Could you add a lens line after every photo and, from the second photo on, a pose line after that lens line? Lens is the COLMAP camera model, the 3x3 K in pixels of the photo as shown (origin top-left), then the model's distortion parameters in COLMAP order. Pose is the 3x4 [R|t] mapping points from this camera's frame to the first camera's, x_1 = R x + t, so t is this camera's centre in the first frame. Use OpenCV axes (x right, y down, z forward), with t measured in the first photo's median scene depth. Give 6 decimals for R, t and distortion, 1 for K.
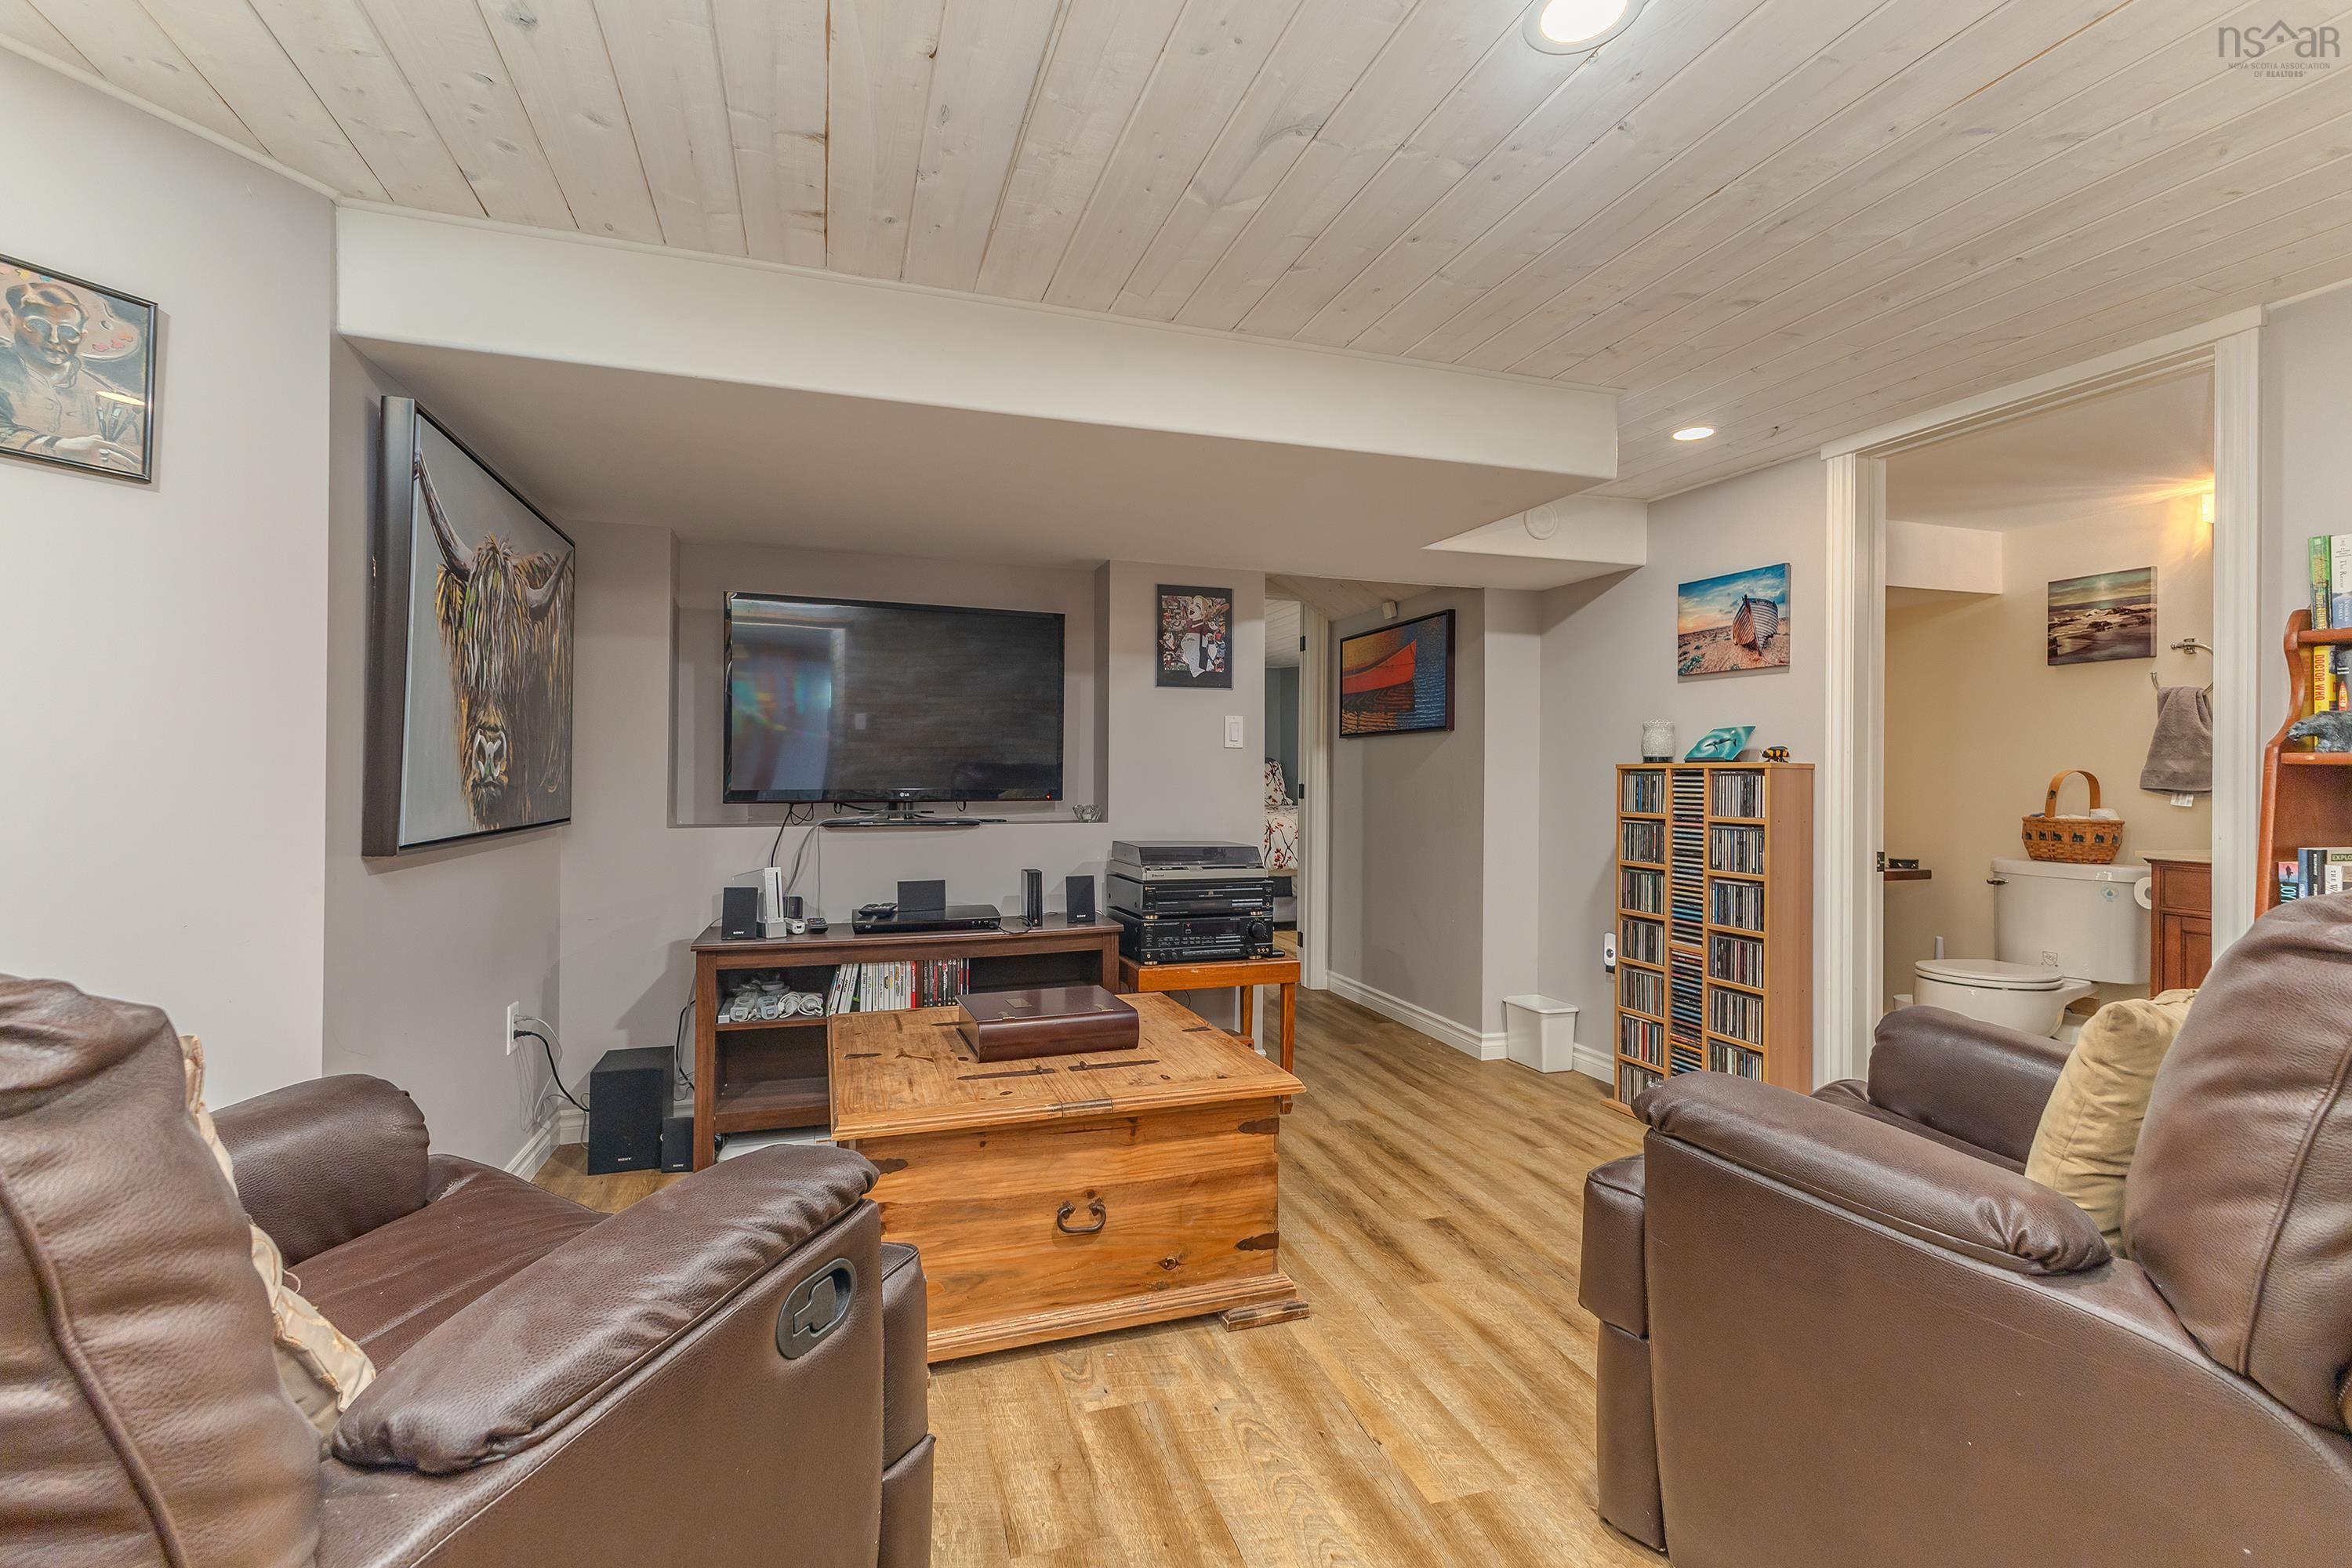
lens RADIAL K [[1022.5, 0, 1176.9], [0, 1022.5, 768.1], [0, 0, 1]] dist [0.009840, -0.003151]
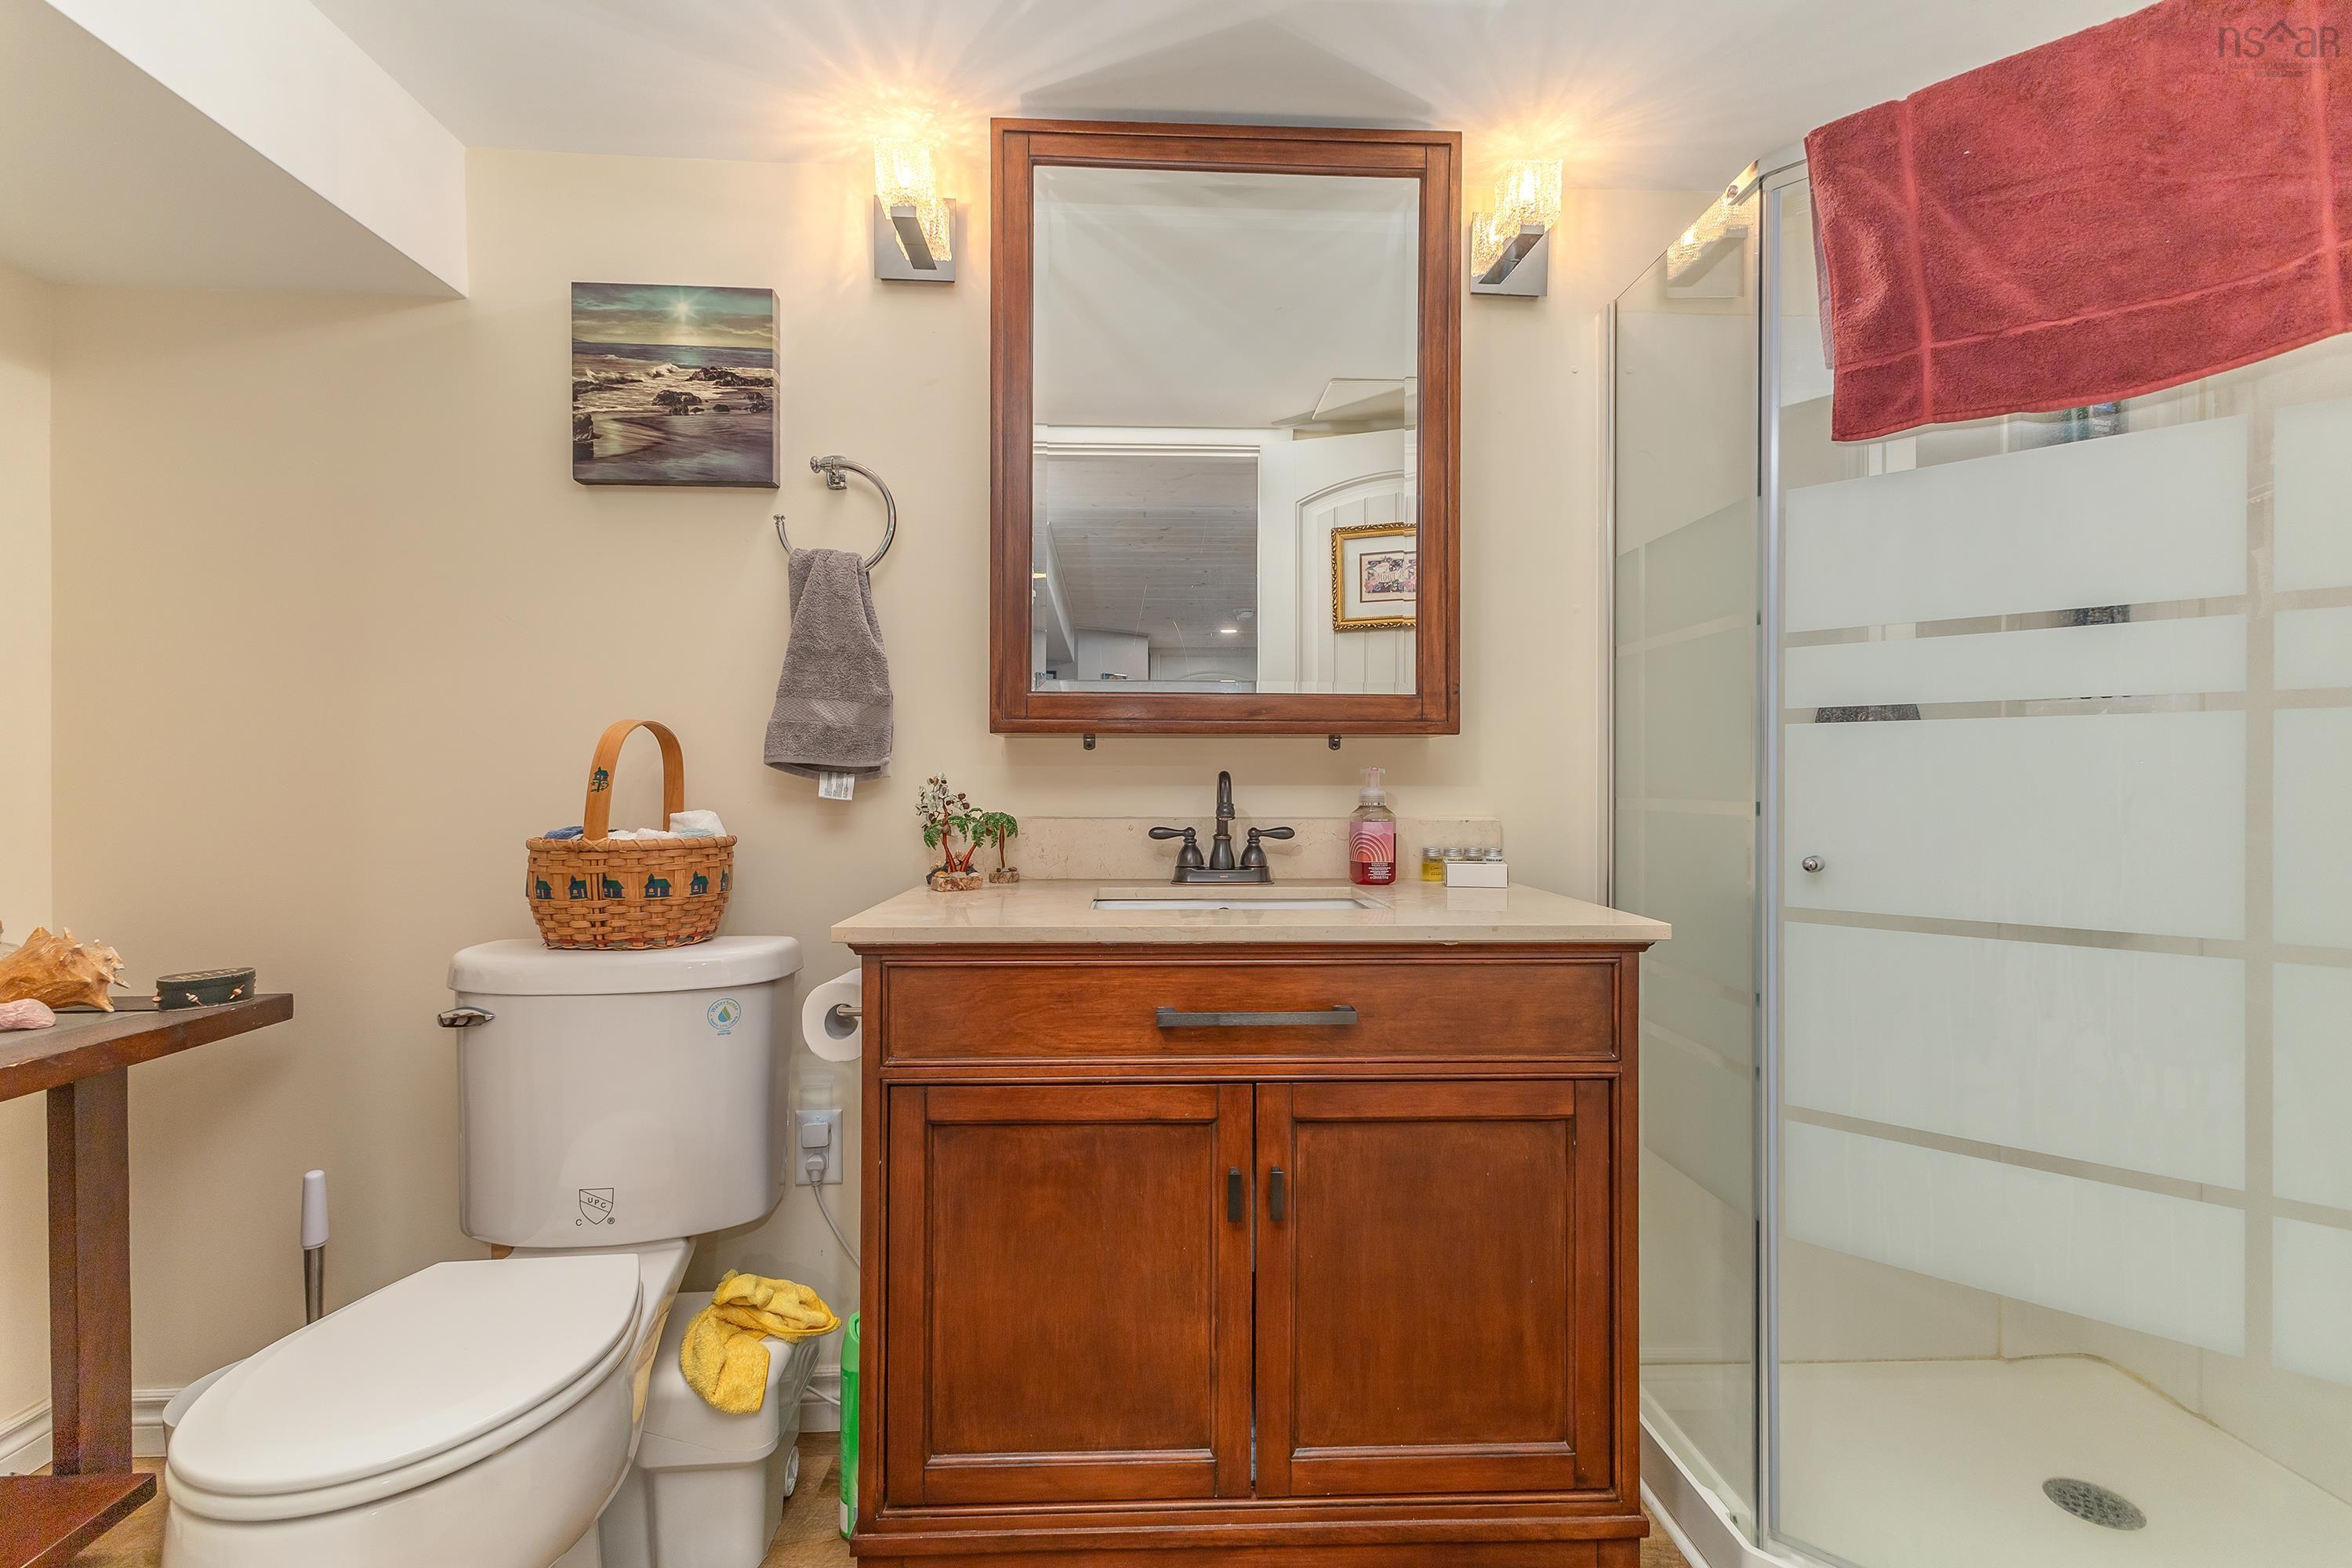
lens RADIAL K [[1022.5, 0, 1169.6], [0, 1022.5, 781.8], [0, 0, 1]] dist [0.009840, -0.003151]
pose [[0.283335, -0.006113, 0.959002, 0.547059], [-0.000710, 0.999978, 0.006584, 0.024384], [-0.959021, -0.002546, 0.283324, 0.690855]]
